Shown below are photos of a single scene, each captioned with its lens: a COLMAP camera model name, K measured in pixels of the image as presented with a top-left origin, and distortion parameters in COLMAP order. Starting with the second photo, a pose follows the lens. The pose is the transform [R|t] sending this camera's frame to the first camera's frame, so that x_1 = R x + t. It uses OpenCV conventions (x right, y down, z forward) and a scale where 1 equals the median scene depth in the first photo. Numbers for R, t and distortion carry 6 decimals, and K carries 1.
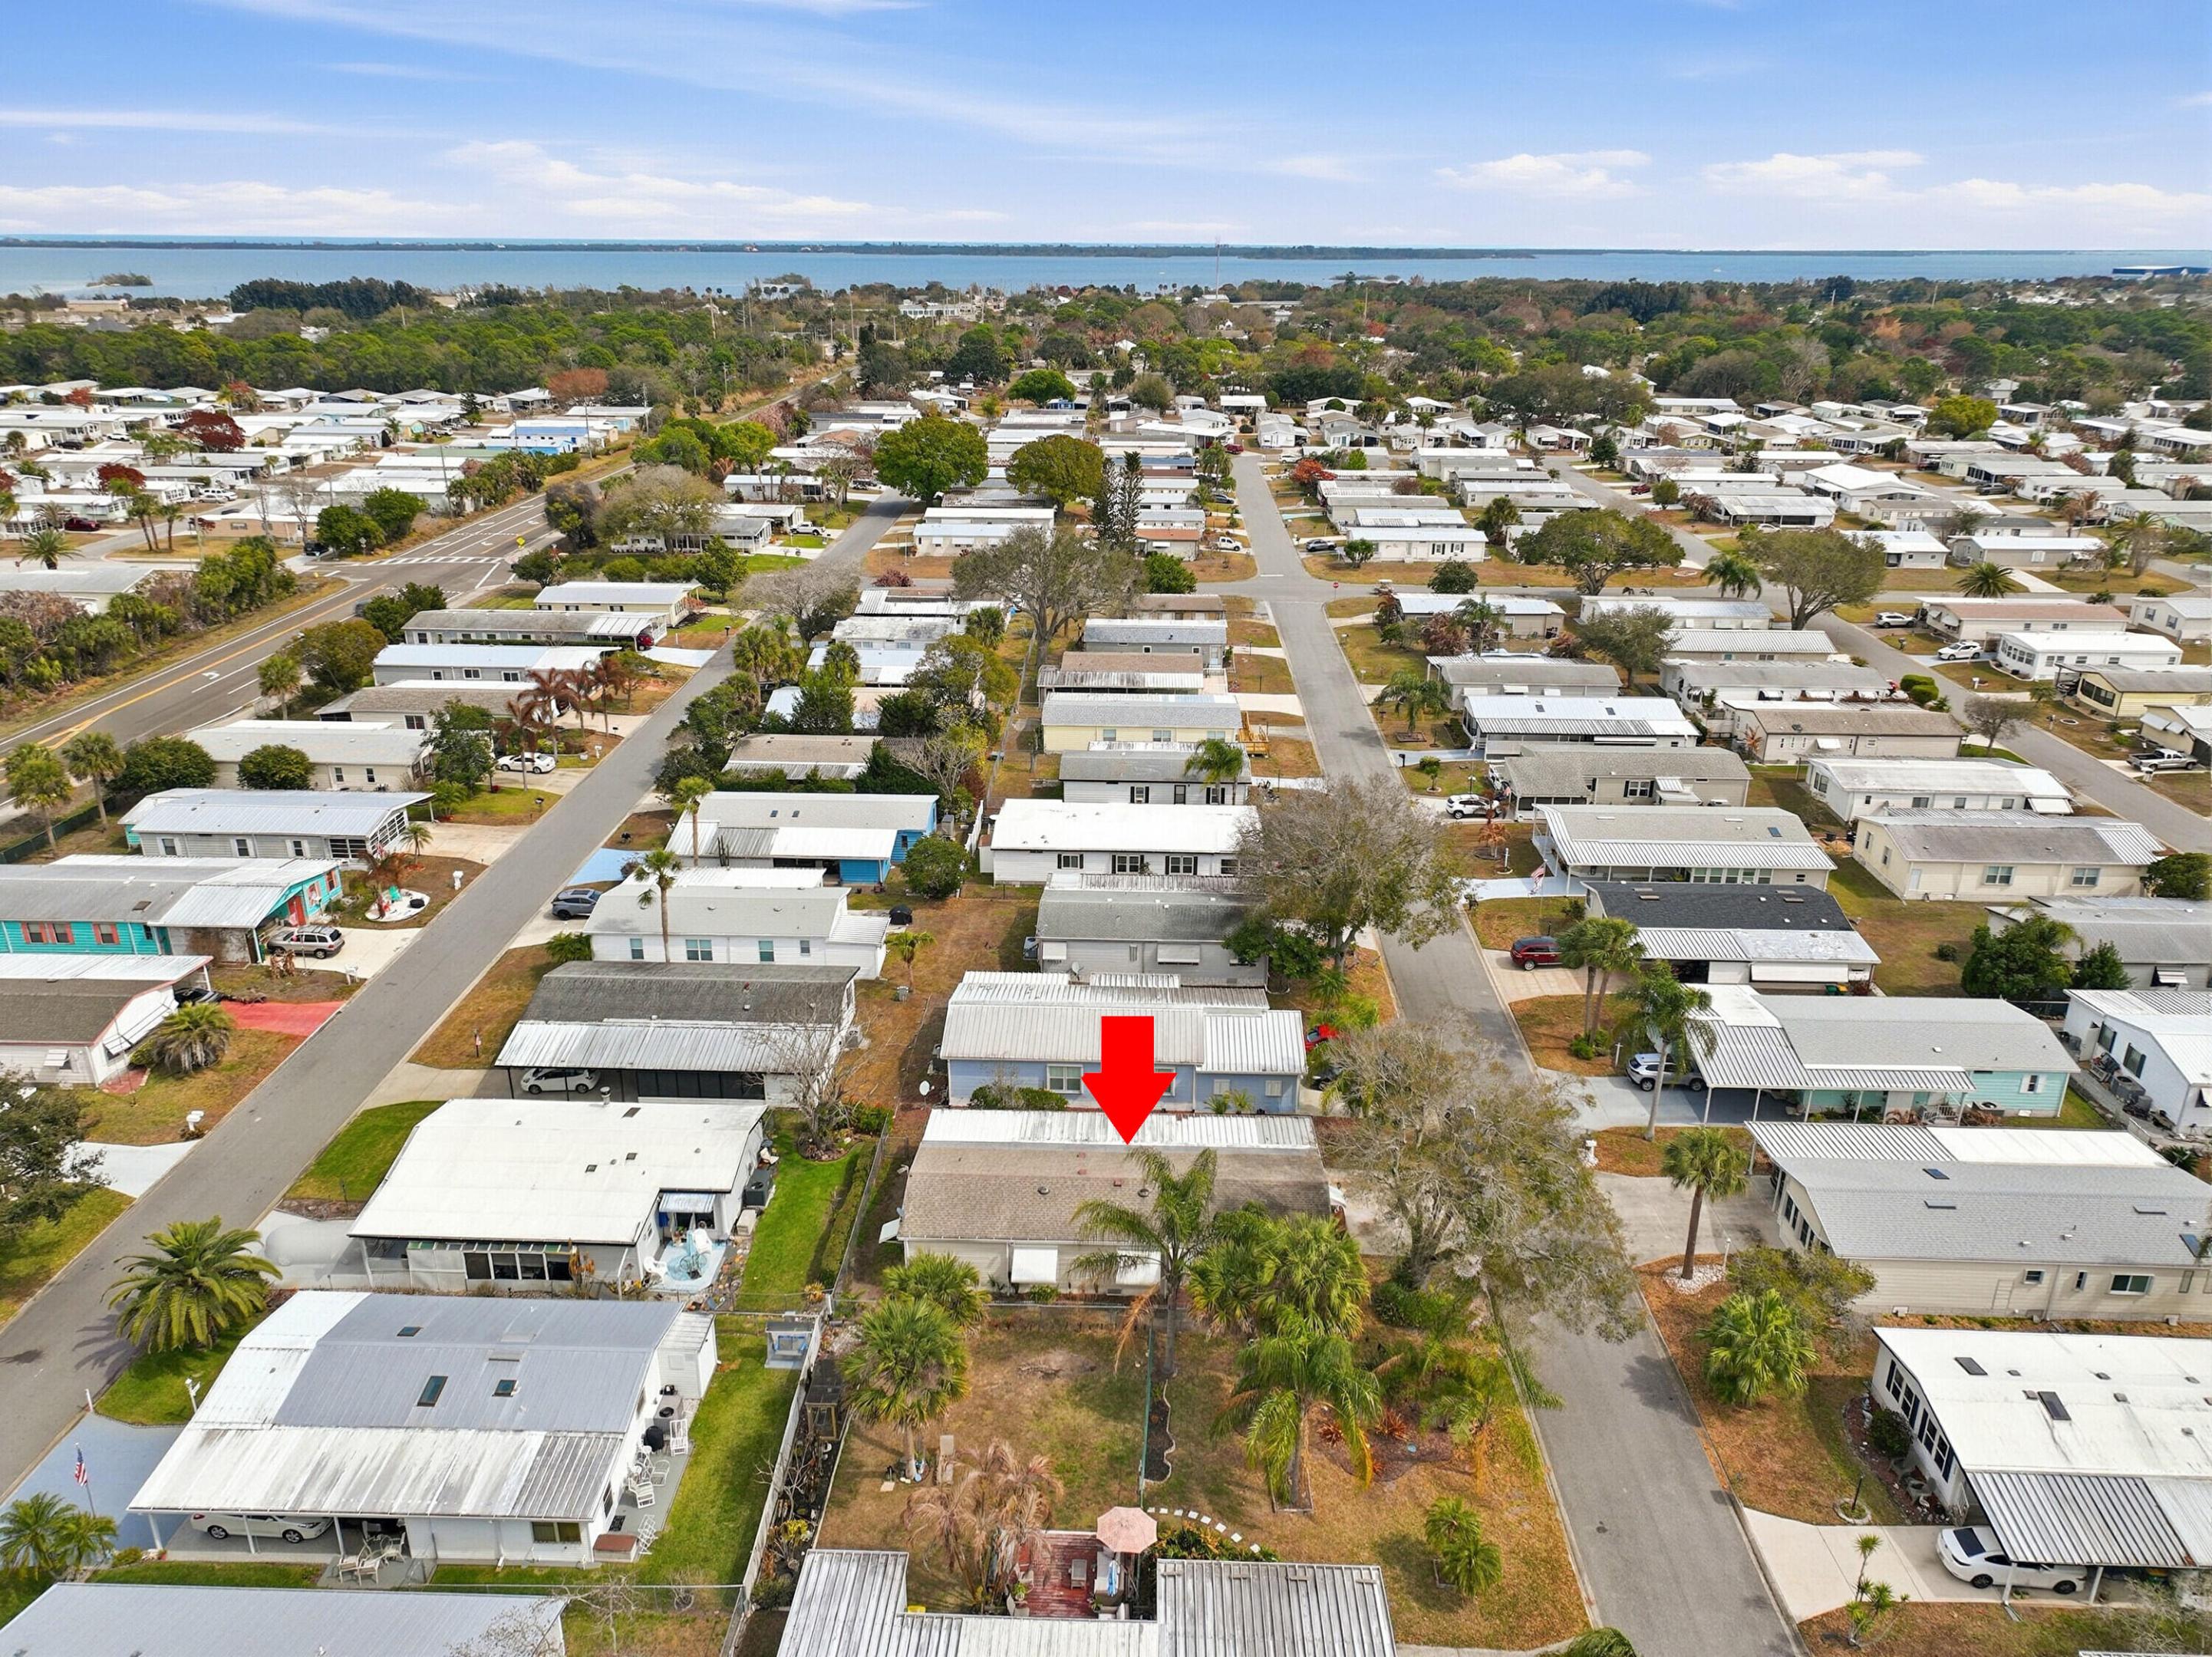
lens RADIAL K [[1549.3, 0, 1108.0], [0, 1549.3, 832.7], [0, 0, 1]] dist [0.000908, 0.004604]
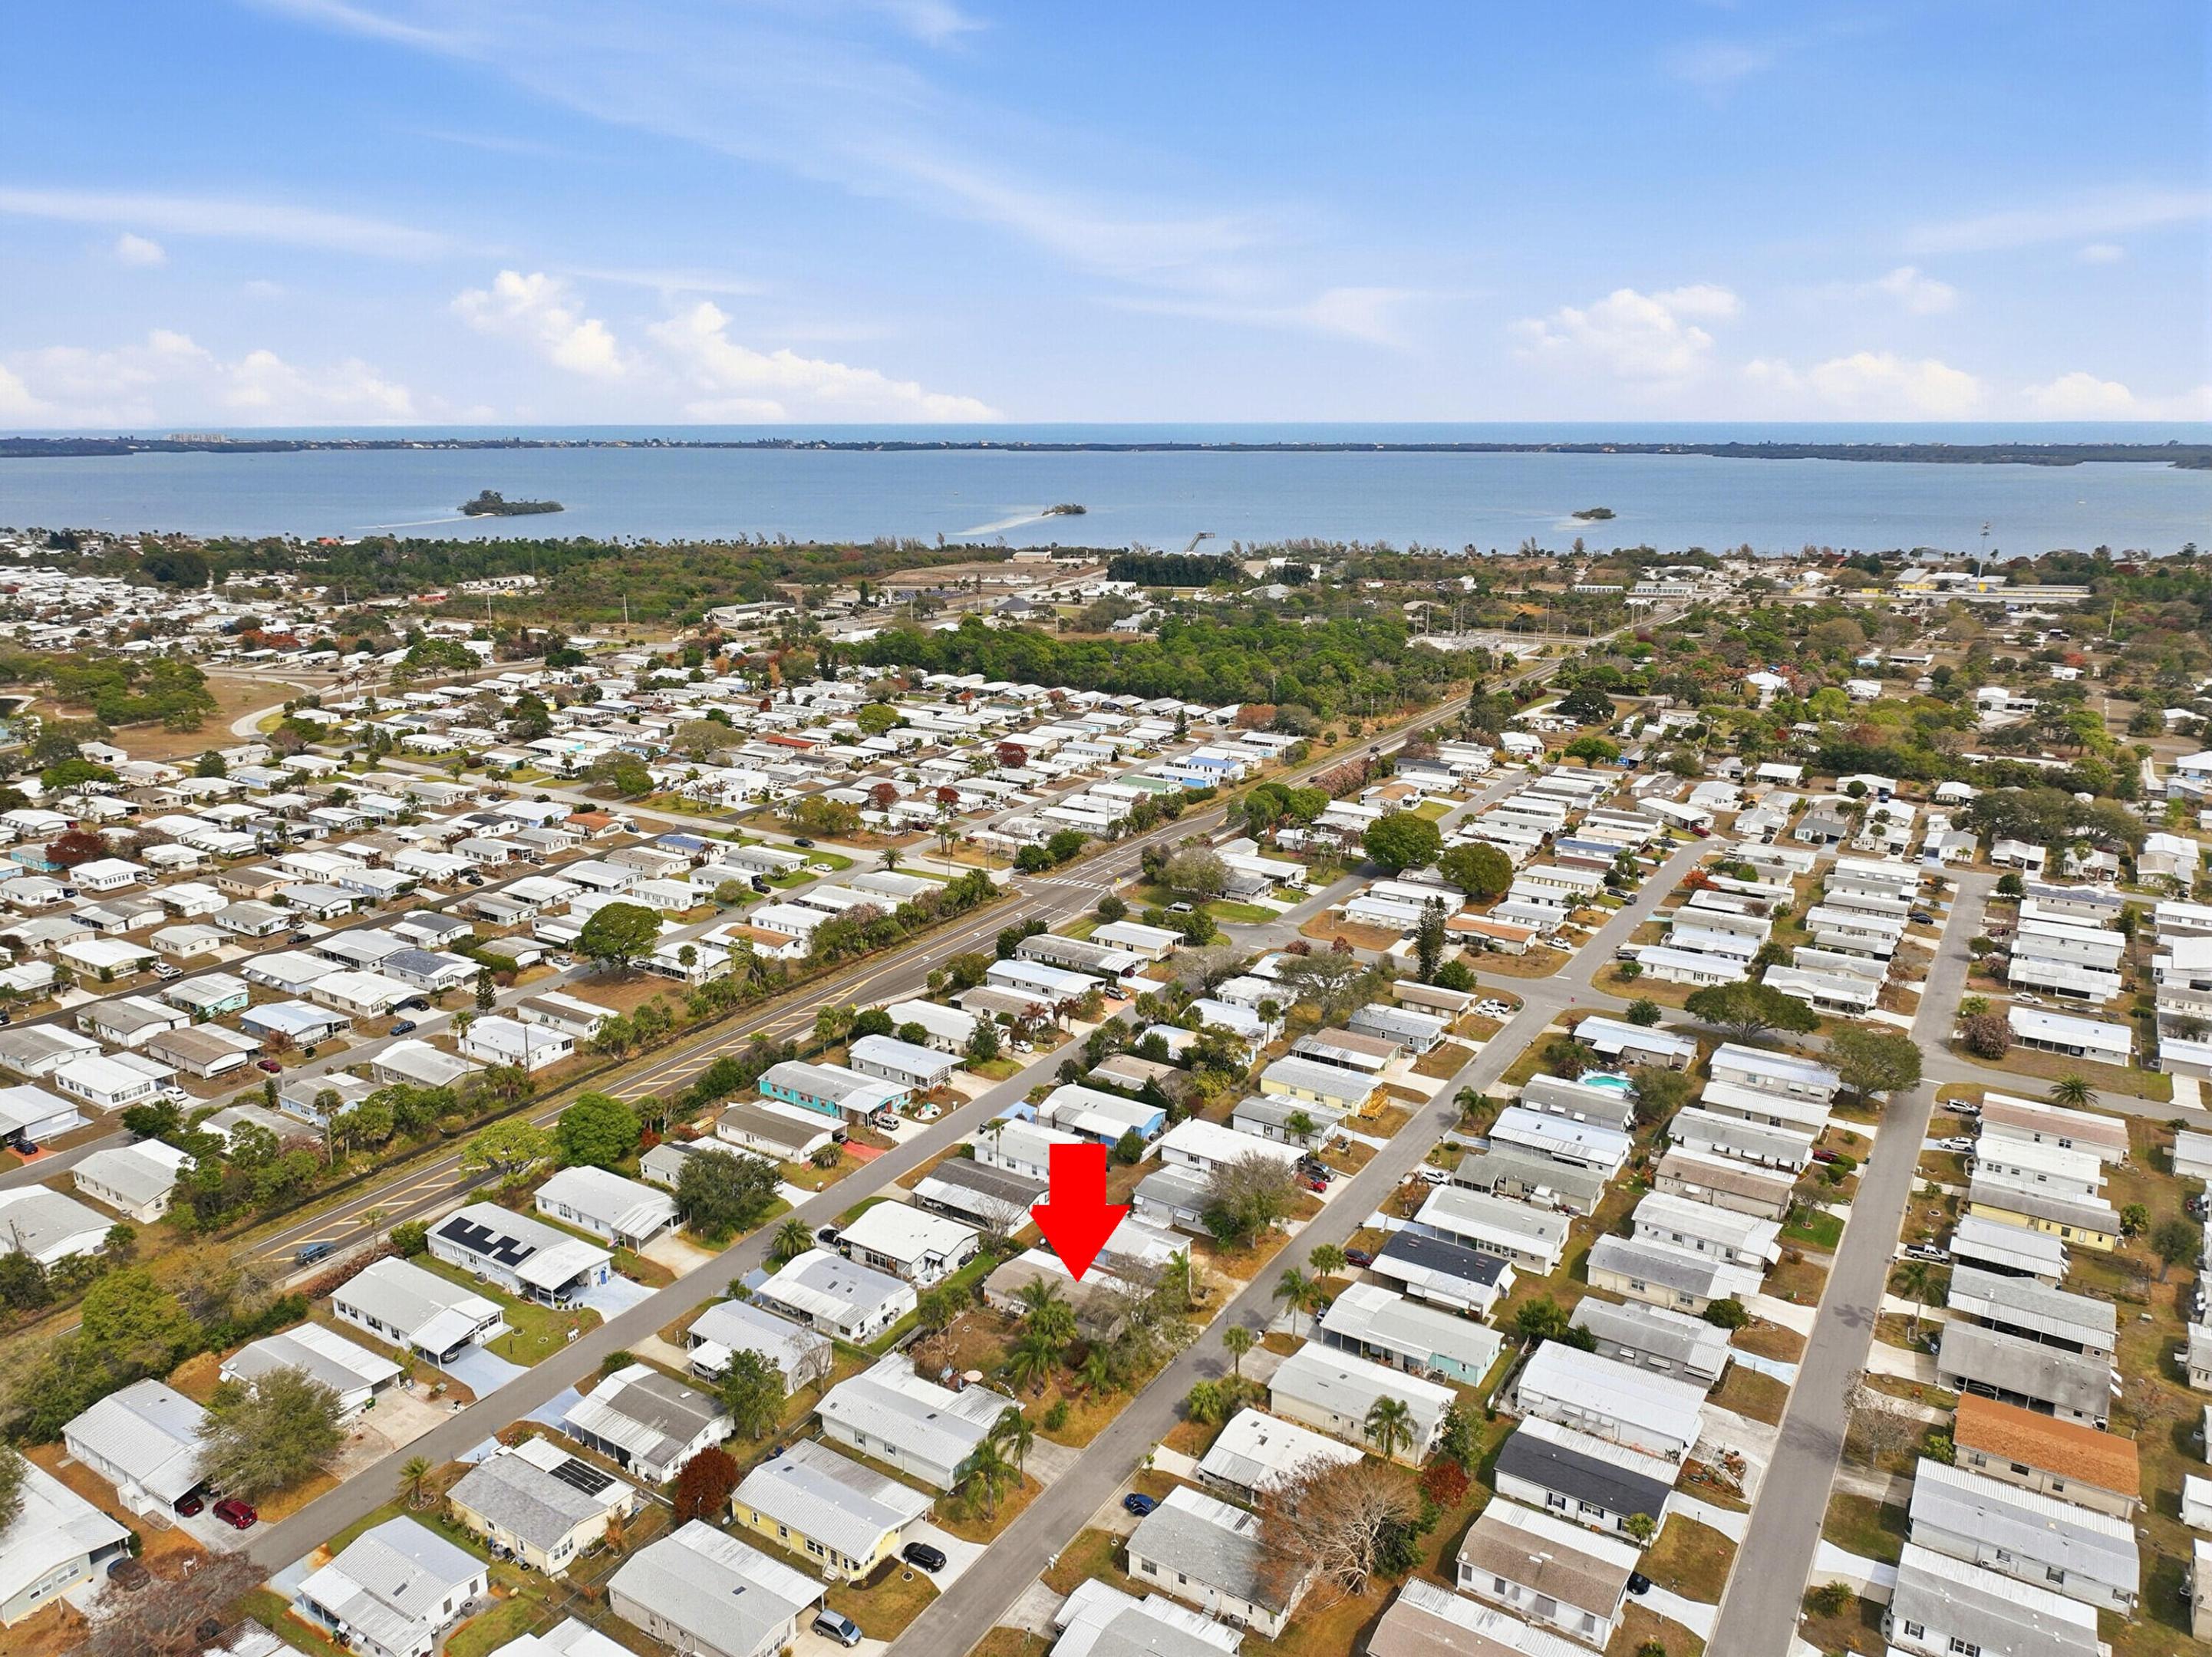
lens RADIAL K [[1549.3, 0, 1108.0], [0, 1549.3, 832.7], [0, 0, 1]] dist [0.000908, 0.004604]
pose [[0.861248, 0.128131, -0.491767, 0.827194], [-0.178047, 0.982436, -0.055842, -0.270109], [0.475974, 0.135652, 0.868934, -0.914186]]
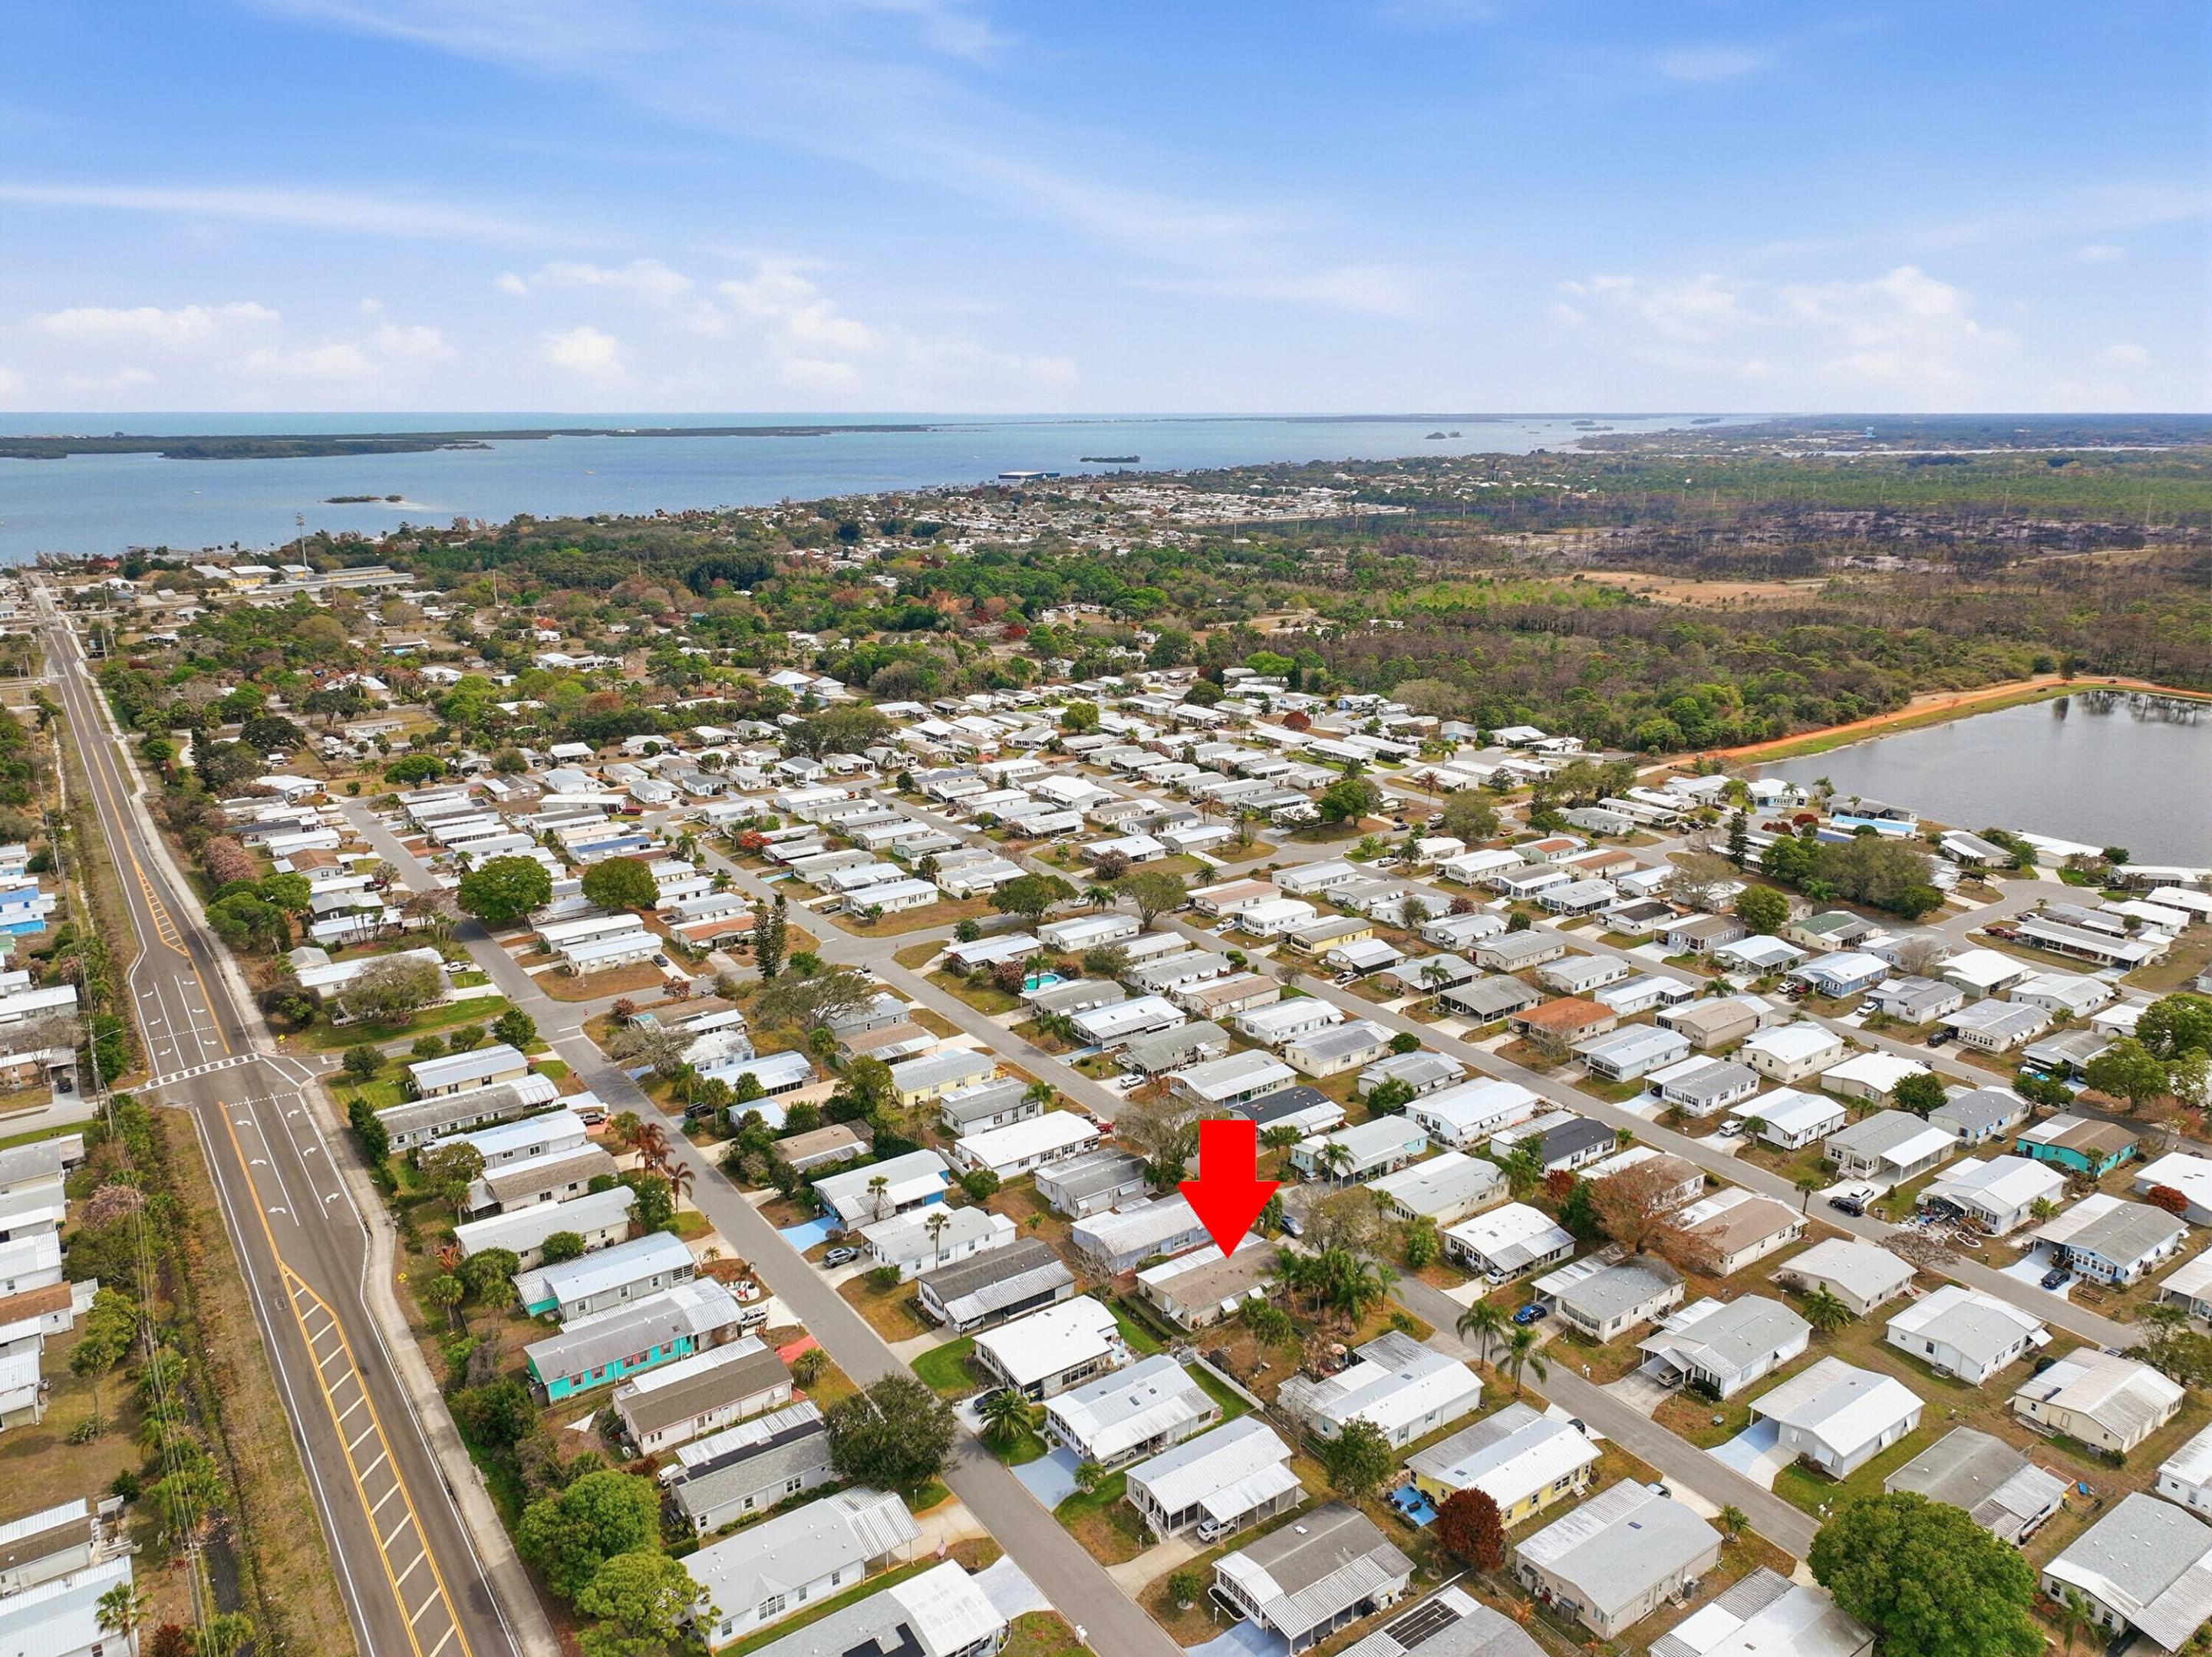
lens RADIAL K [[1549.3, 0, 1099.6], [0, 1549.3, 825.0], [0, 0, 1]] dist [0.005252, -0.000698]
pose [[0.802317, -0.163943, 0.573943, -1.032330], [0.219480, 0.975208, -0.028249, -0.333413], [-0.555083, 0.148634, 0.818408, -0.806219]]
